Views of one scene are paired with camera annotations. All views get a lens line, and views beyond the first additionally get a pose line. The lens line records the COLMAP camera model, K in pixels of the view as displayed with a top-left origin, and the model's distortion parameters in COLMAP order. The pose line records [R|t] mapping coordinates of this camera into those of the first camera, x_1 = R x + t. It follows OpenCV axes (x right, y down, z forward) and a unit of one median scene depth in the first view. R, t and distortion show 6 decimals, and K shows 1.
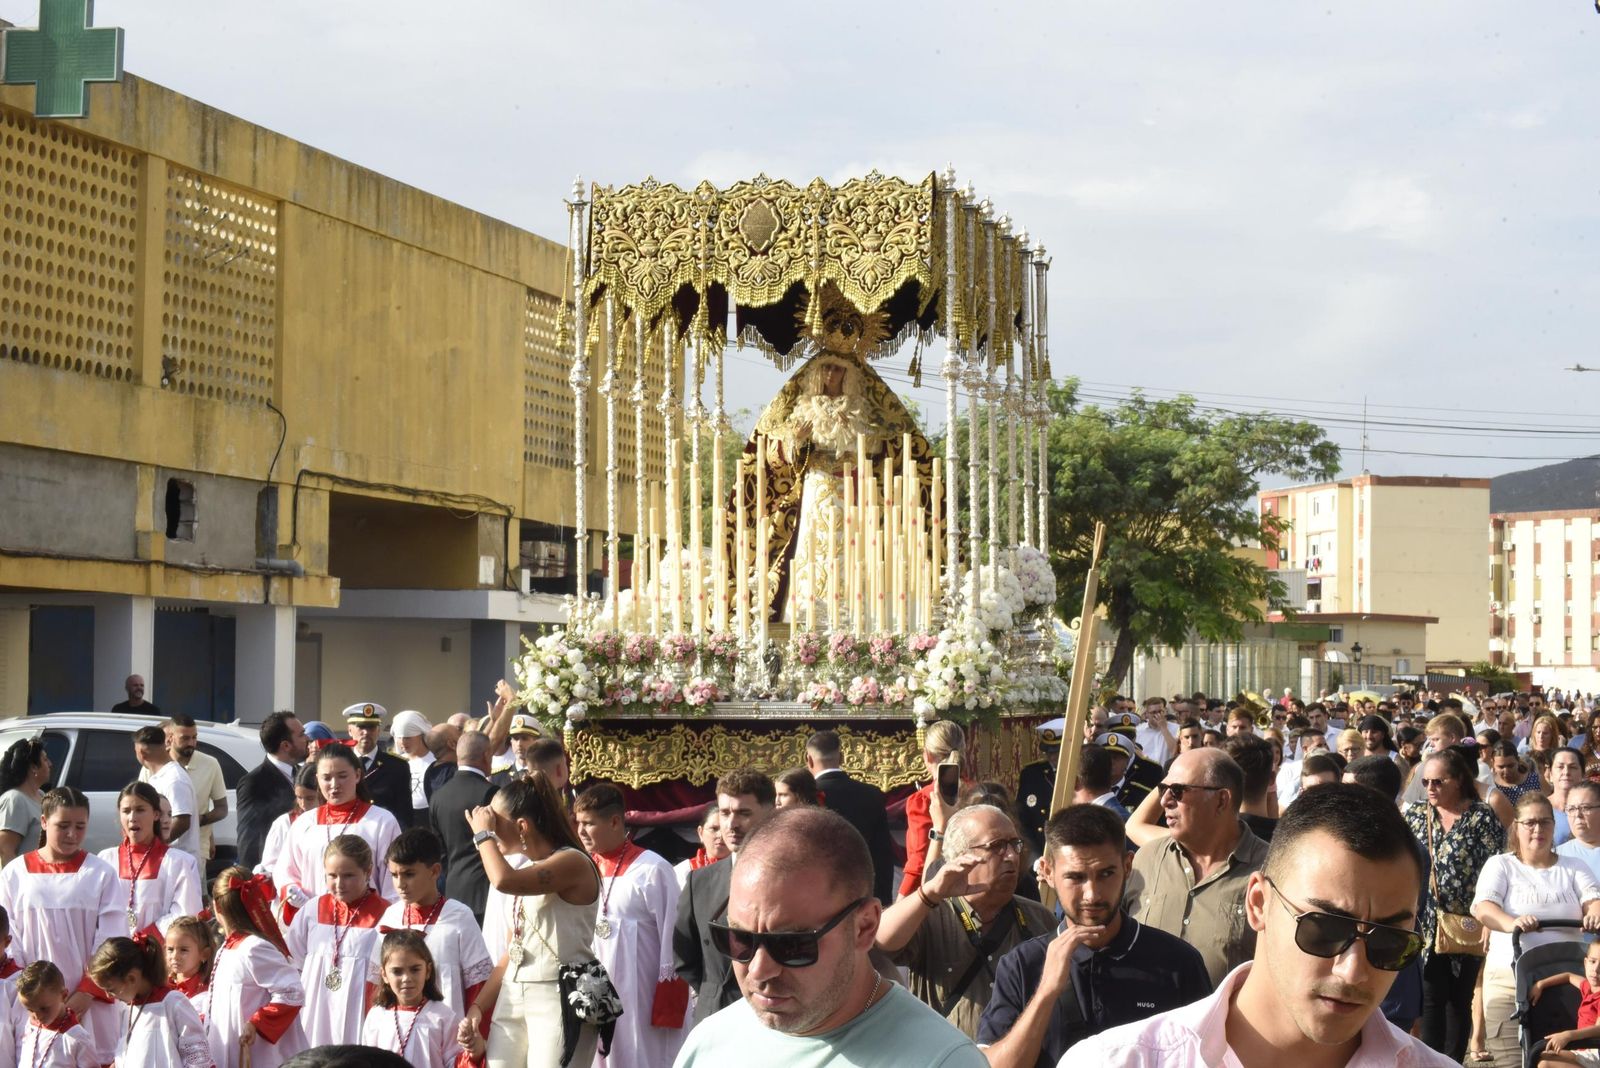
lens RADIAL K [[3289.6, 0, 800.0], [0, 3289.6, 534.0], [0, 0, 1]] dist [-0.311422, -0.000158]
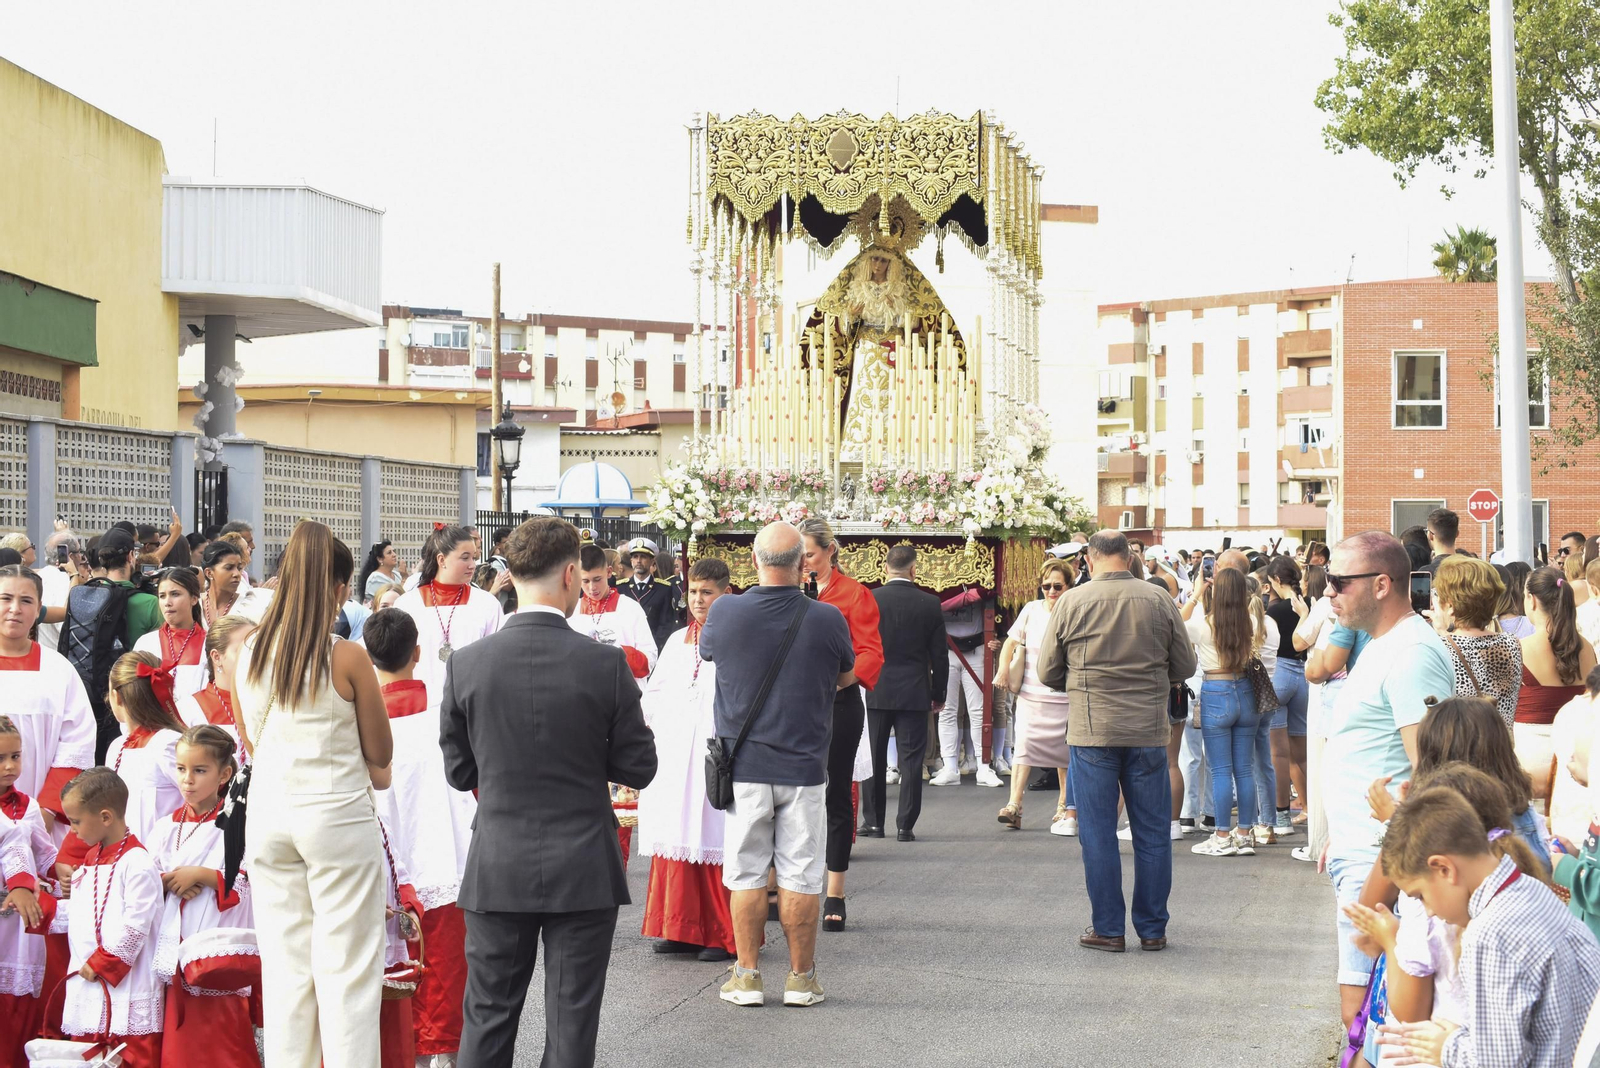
lens RADIAL K [[3299.5, 0, 800.0], [0, 3299.5, 534.0], [0, 0, 1]] dist [-0.125637, 0.176896]
pose [[0.997509, 0.009033, 0.069961, -0.117717], [-0.012101, 0.998977, 0.043562, -0.000092], [-0.069496, -0.044300, 0.996598, -0.285549]]
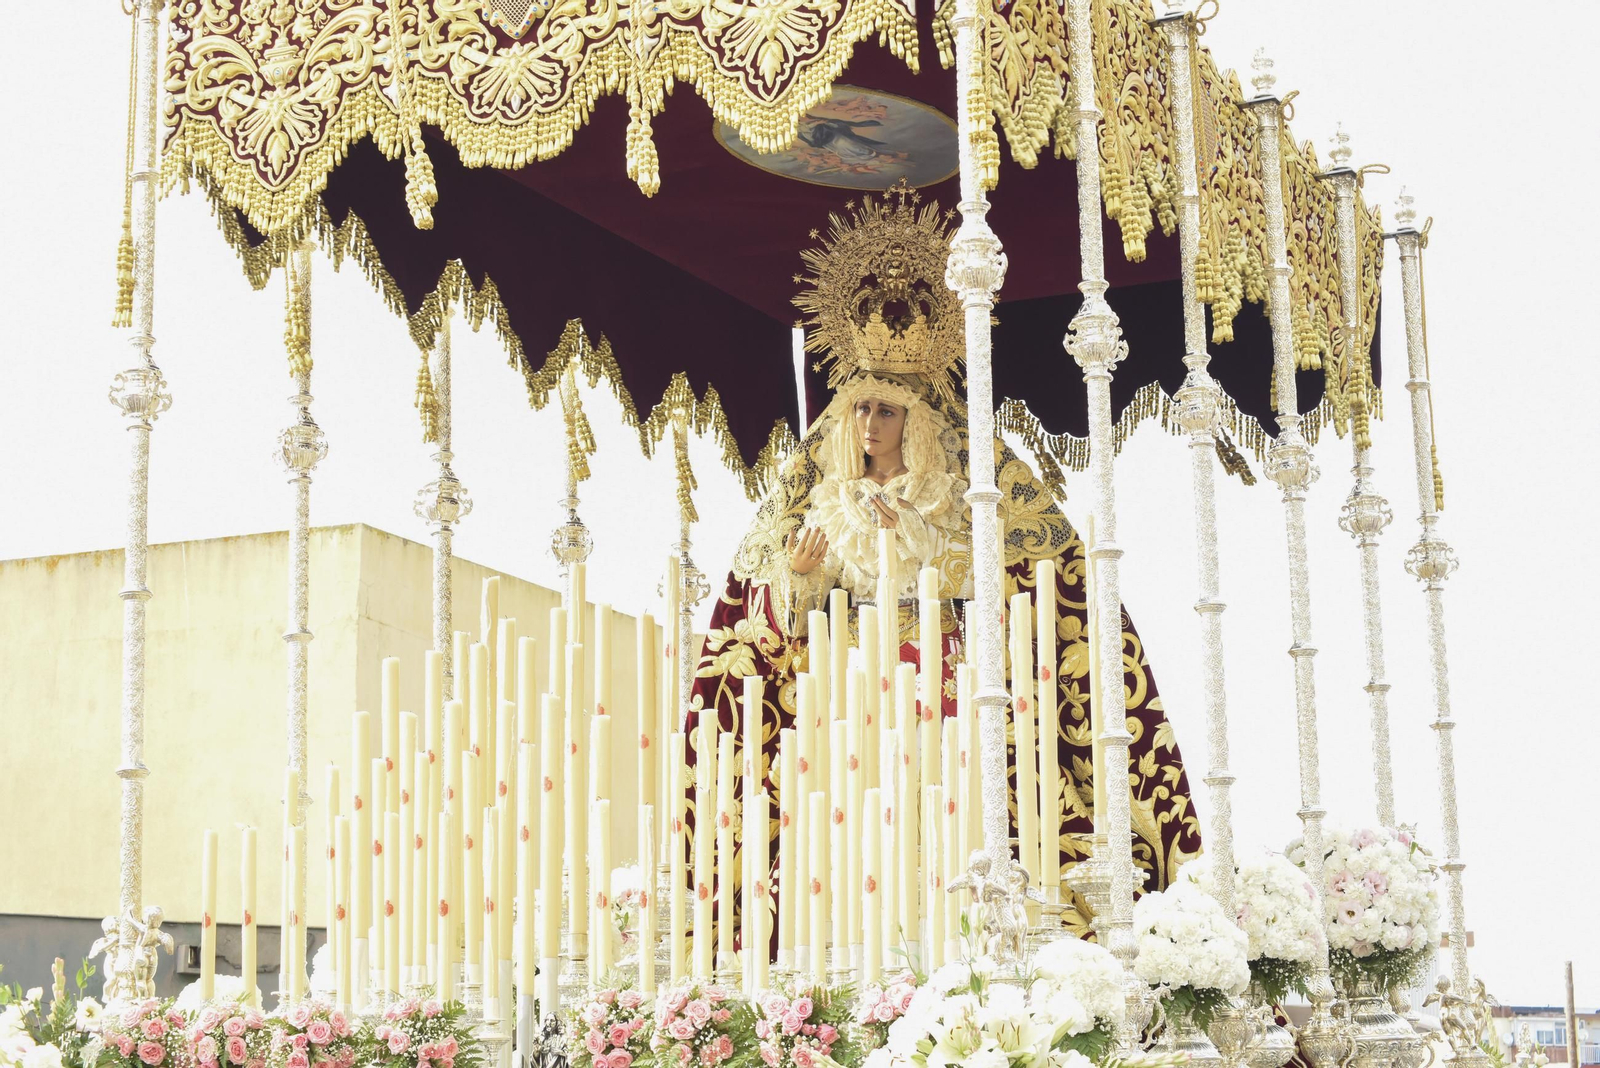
lens RADIAL K [[3299.5, 0, 800.0], [0, 3299.5, 534.0], [0, 0, 1]] dist [-0.125637, 0.176896]
pose [[0.965178, -0.060939, -0.254397, 0.119606], [0.017165, 0.985145, -0.170864, 0.043060], [0.261030, 0.160548, 0.951886, 0.639738]]
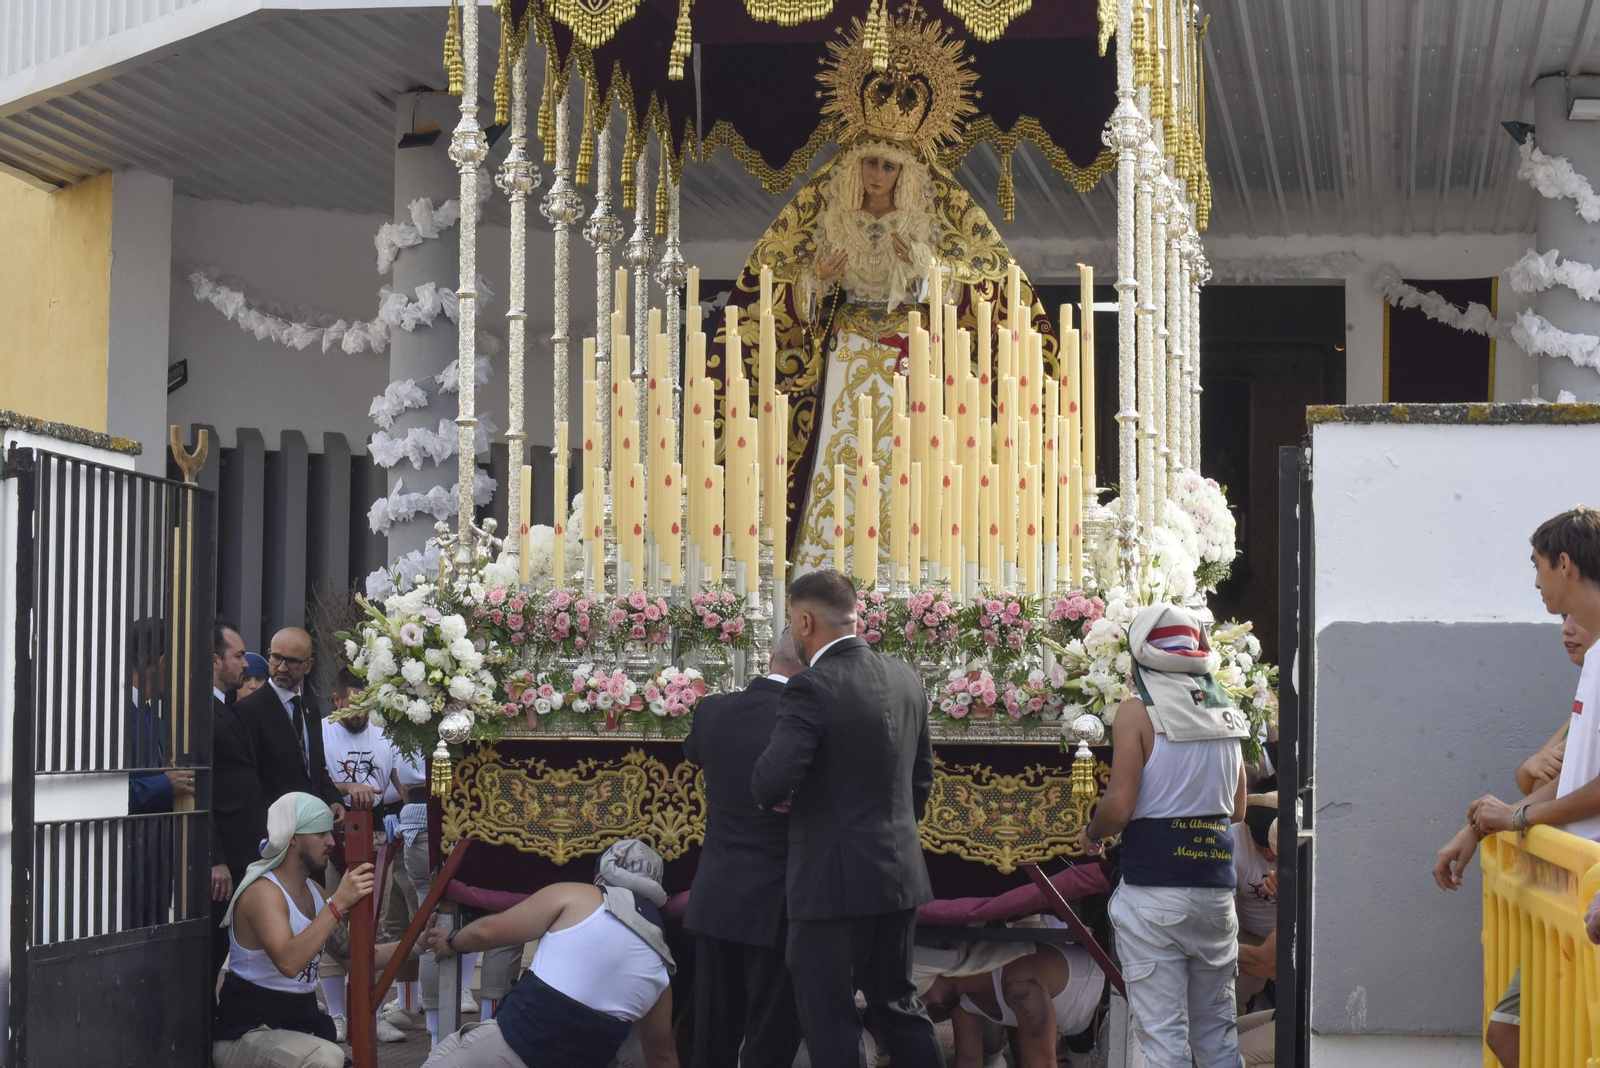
lens RADIAL K [[3428.1, 0, 800.0], [0, 3428.1, 534.0], [0, 0, 1]] dist [-0.141503, -0.245290]
pose [[0.998573, 0.012241, 0.051984, -0.039803], [-0.011562, 0.999844, -0.013343, 0.028147], [-0.052140, 0.012723, 0.998559, 0.408371]]
